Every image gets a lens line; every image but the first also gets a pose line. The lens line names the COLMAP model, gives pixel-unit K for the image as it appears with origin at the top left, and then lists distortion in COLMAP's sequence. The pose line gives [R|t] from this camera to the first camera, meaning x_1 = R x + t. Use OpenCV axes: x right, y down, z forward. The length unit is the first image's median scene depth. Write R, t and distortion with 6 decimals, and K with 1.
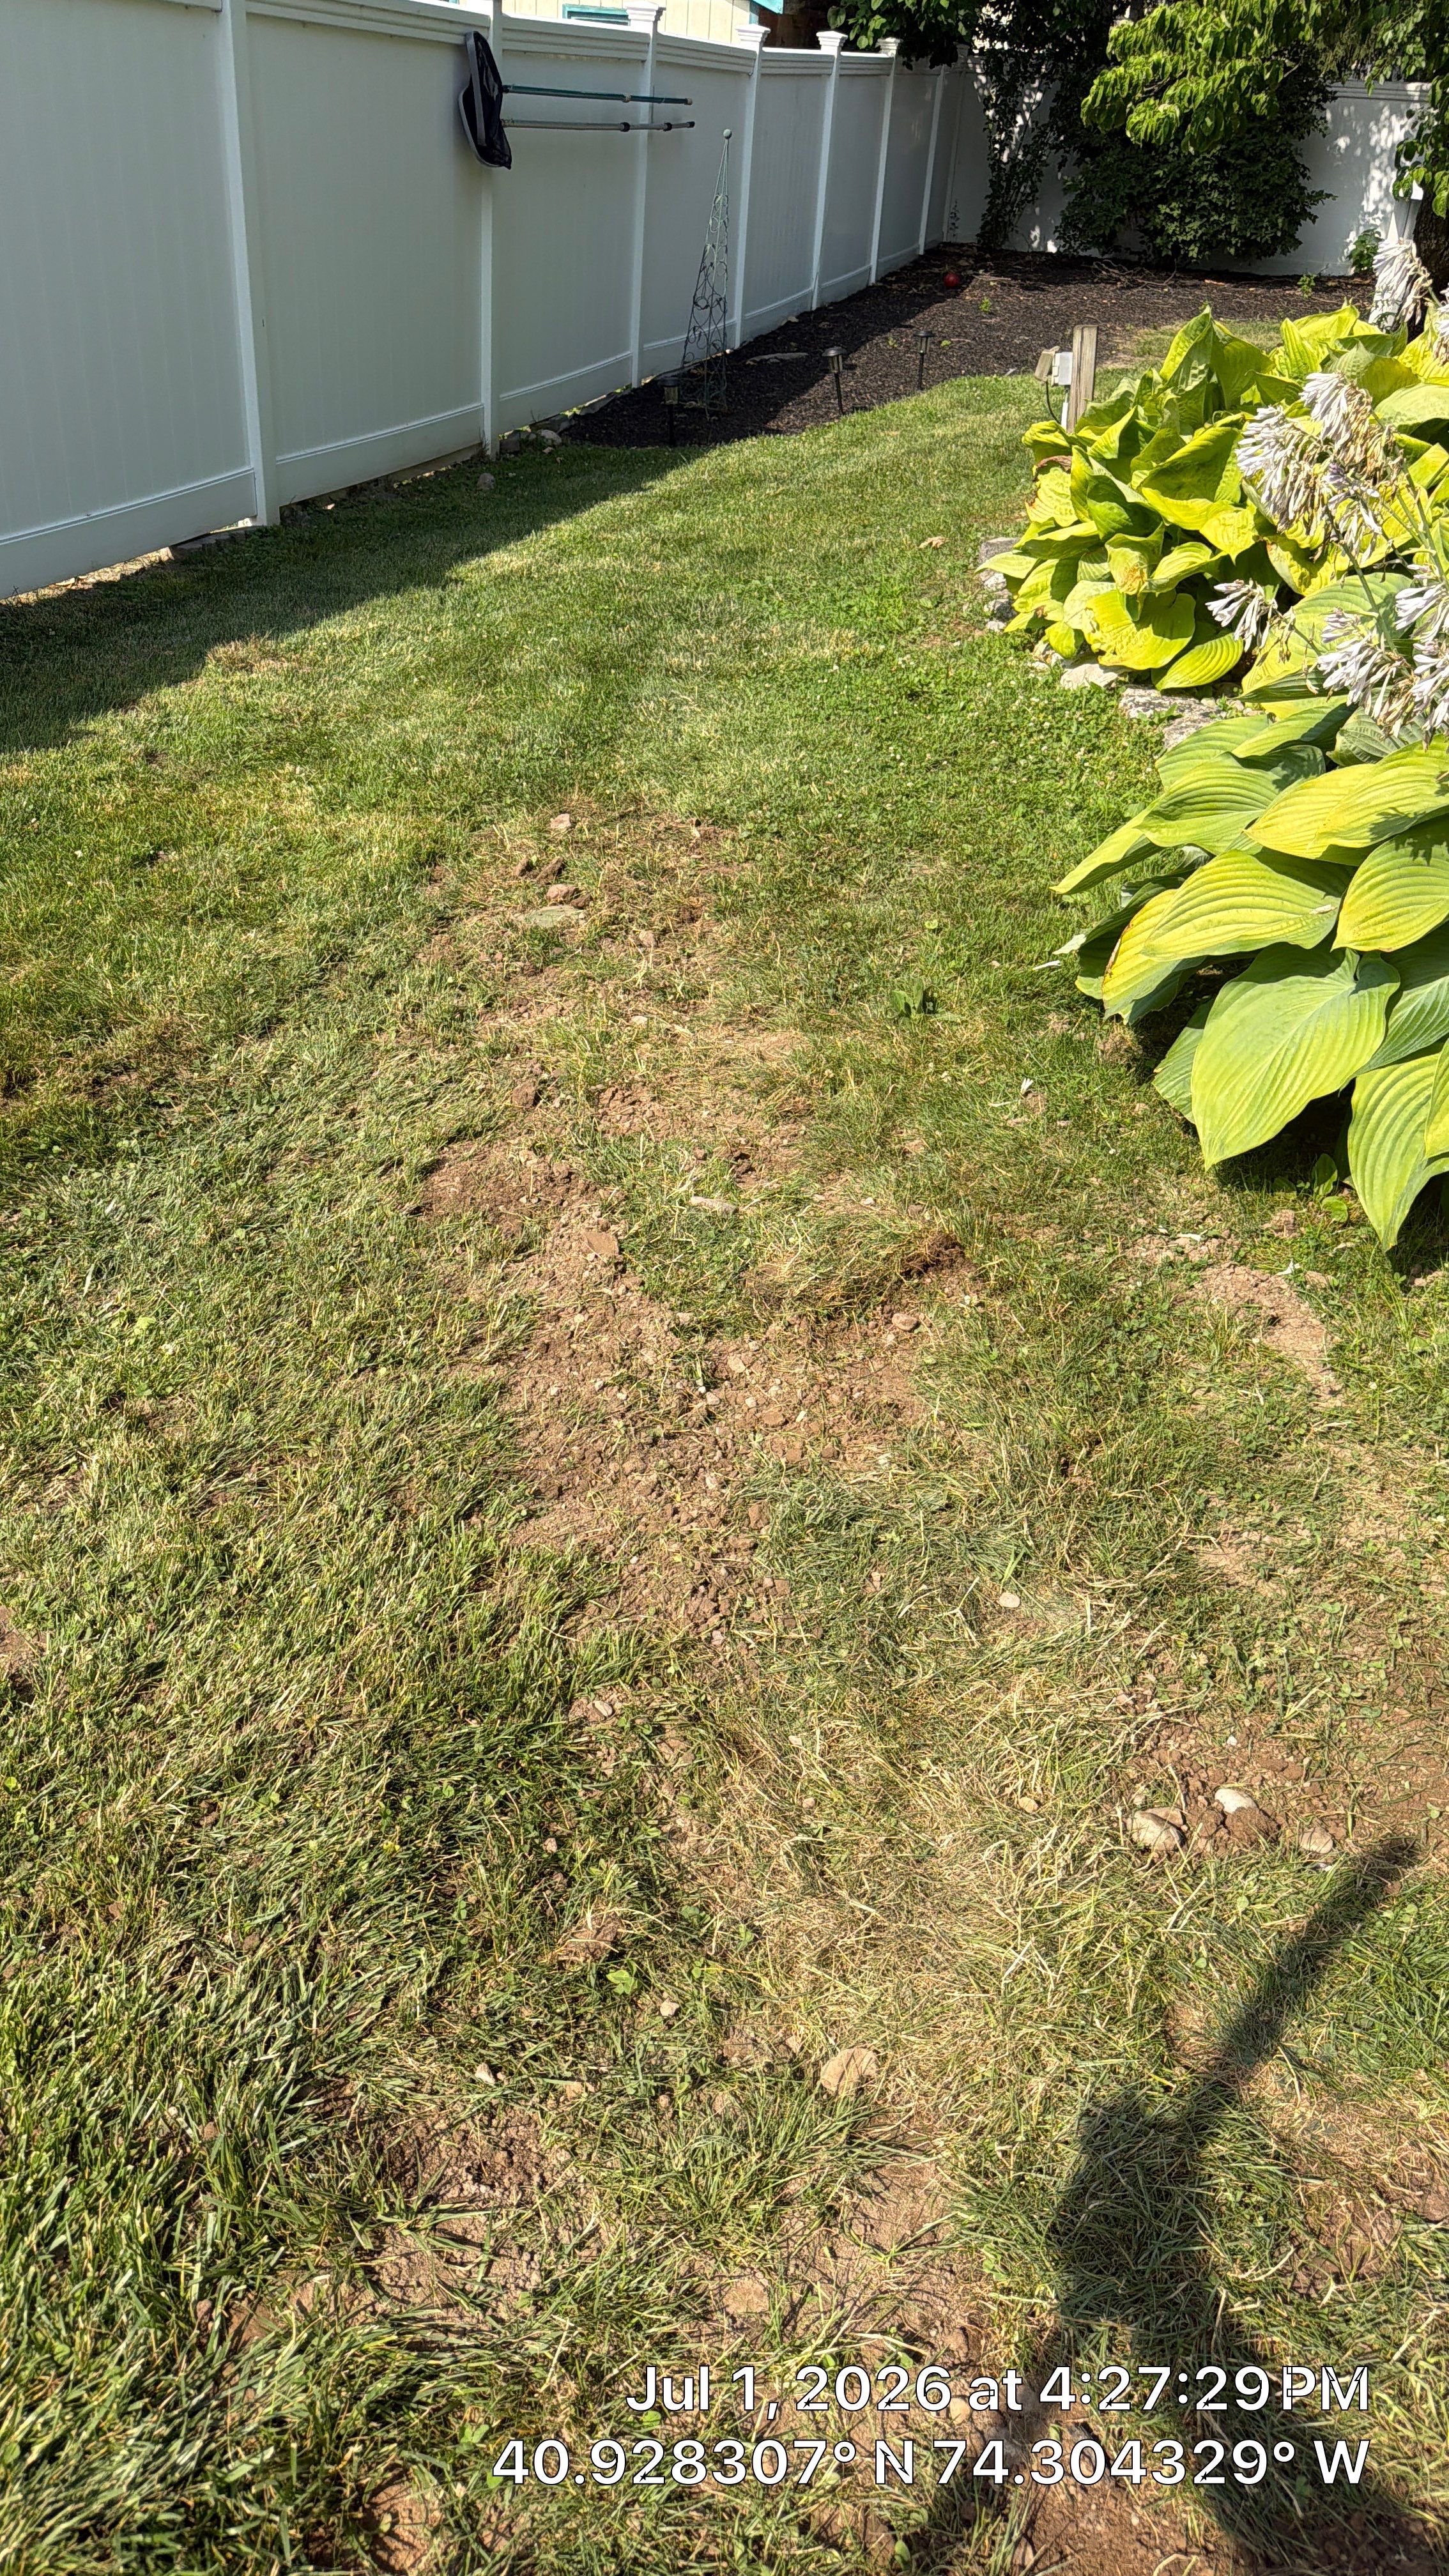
lens RADIAL K [[1793.8, 0, 717.5], [0, 1793.8, 1286.5], [0, 0, 1]] dist [0.051194, -0.062212]
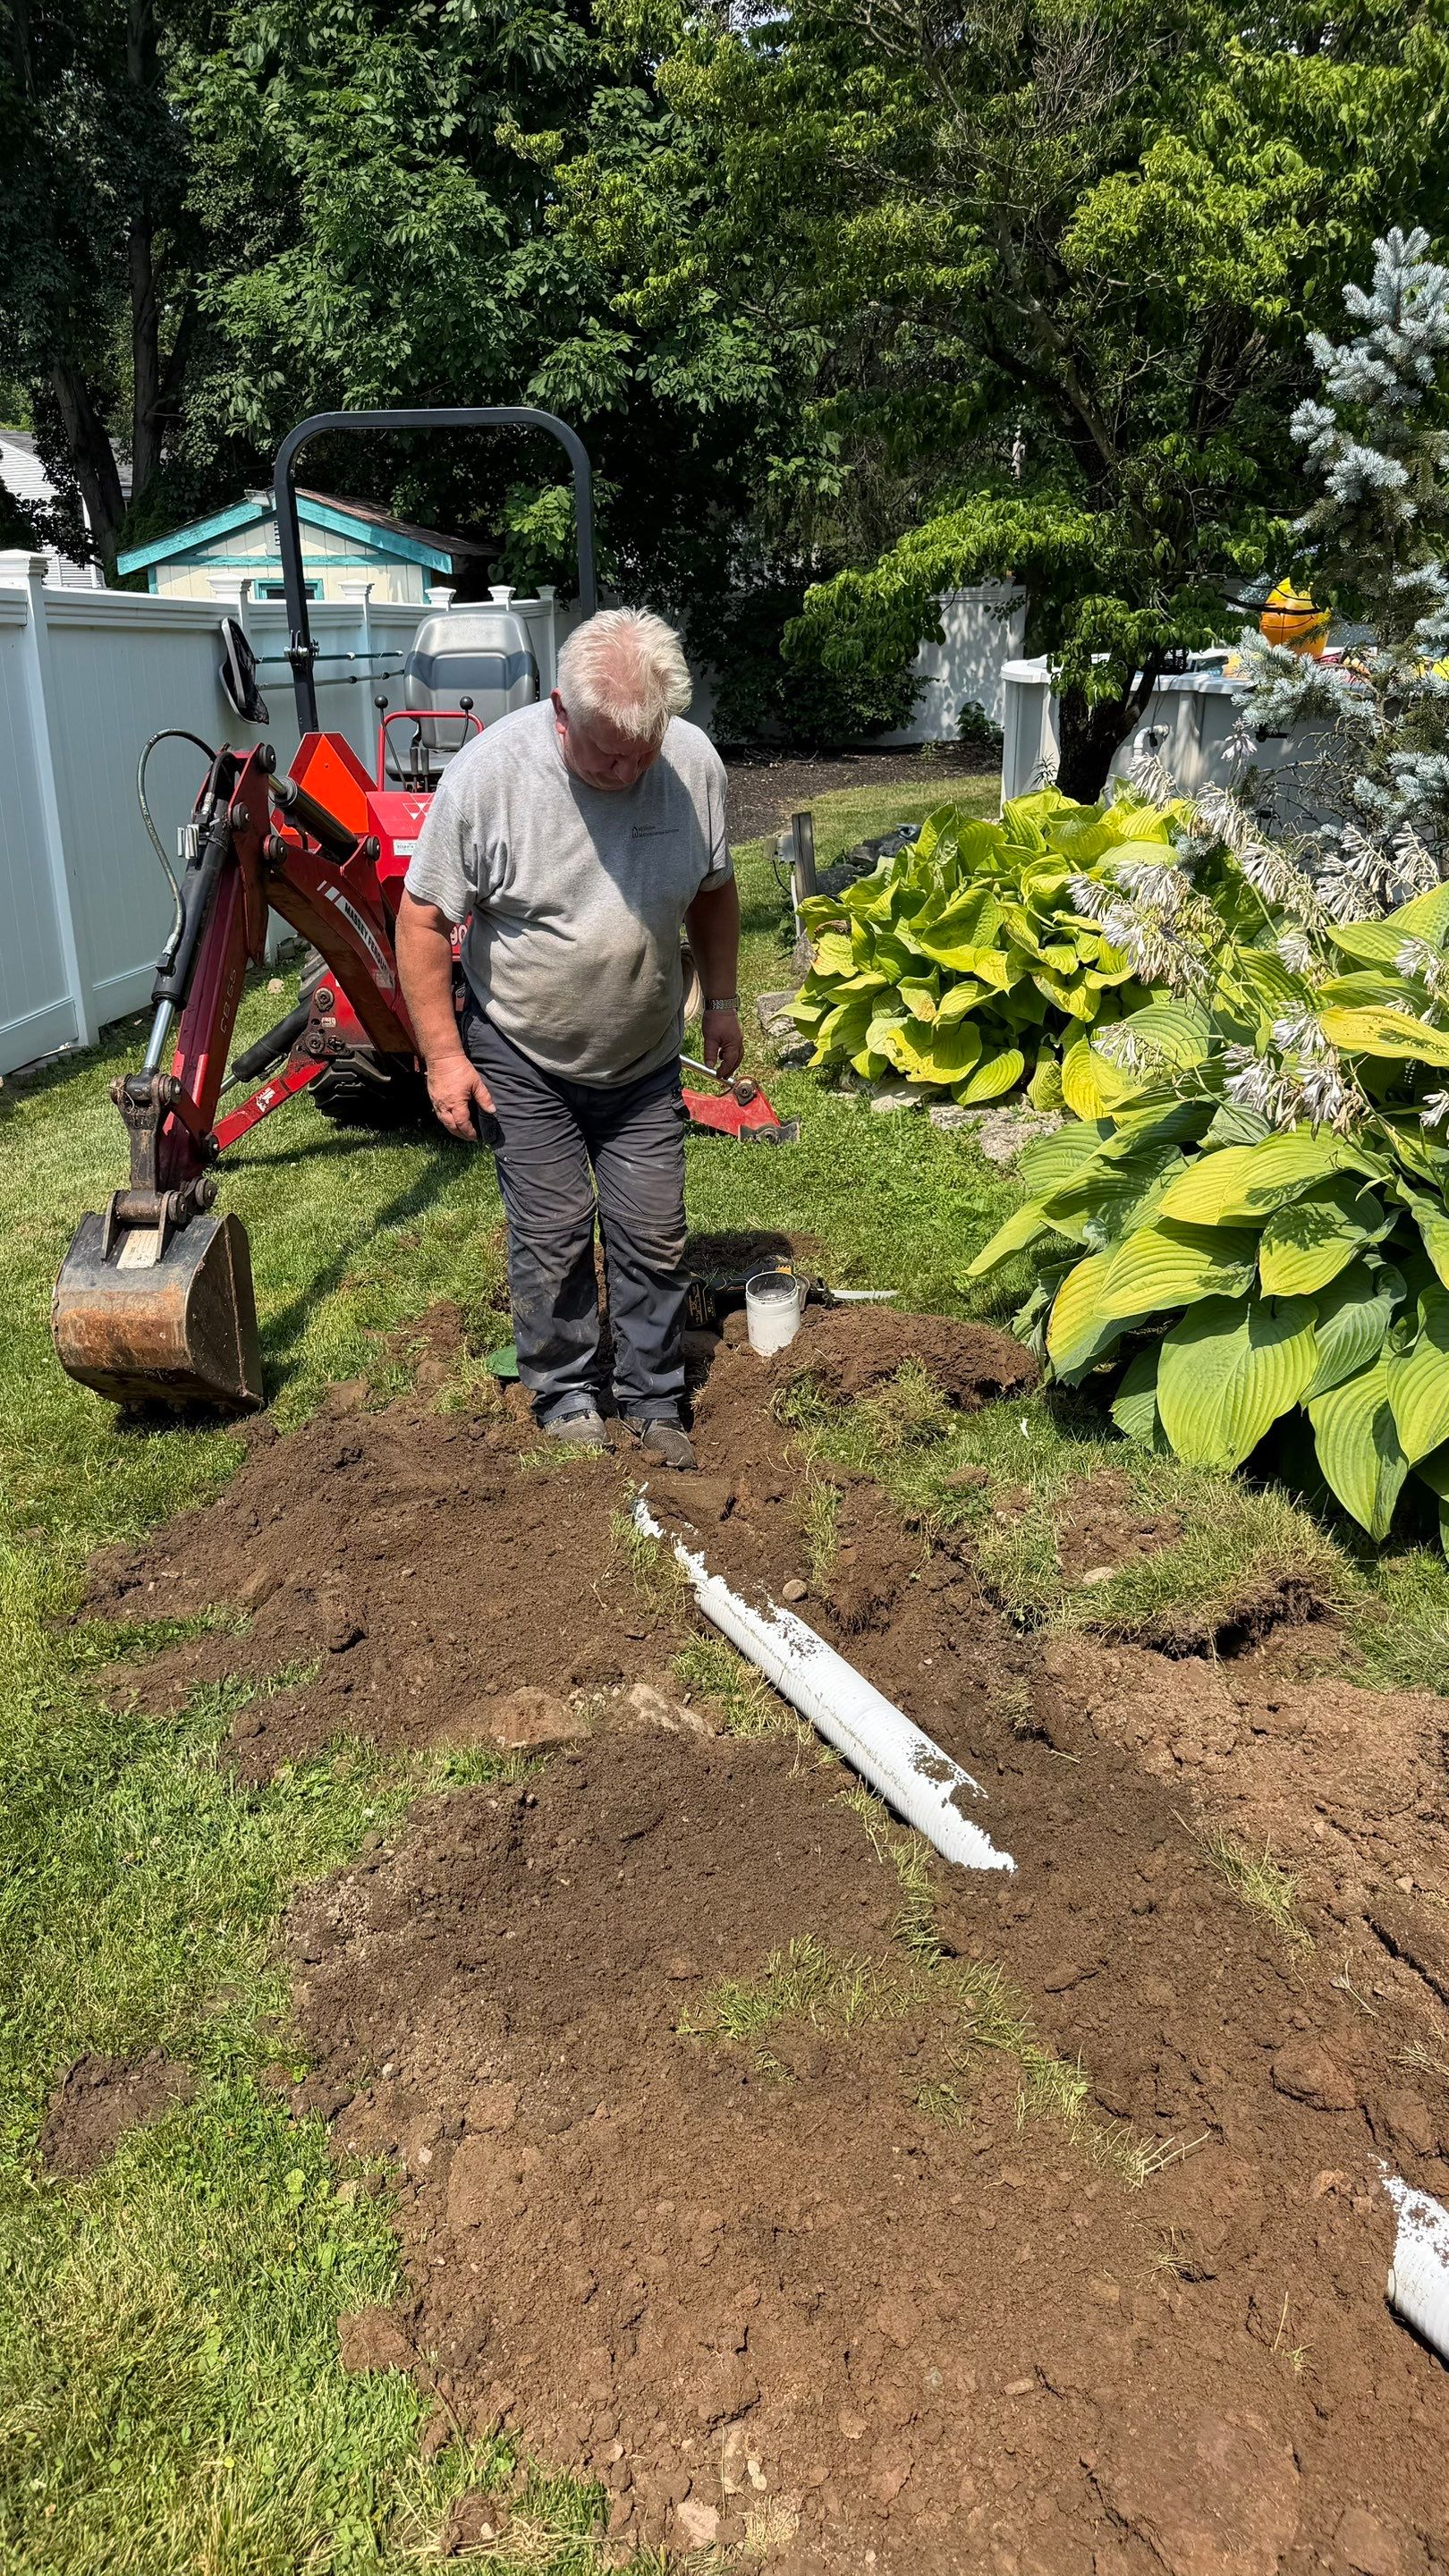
lens RADIAL K [[1793.8, 0, 709.0], [0, 1793.8, 1281.0], [0, 0, 1]] dist [0.051194, -0.062212]
pose [[0.981073, -0.124725, 0.148119, -0.098407], [0.155070, 0.964175, -0.215221, 0.001601], [-0.115970, 0.234117, 0.965267, -0.061434]]
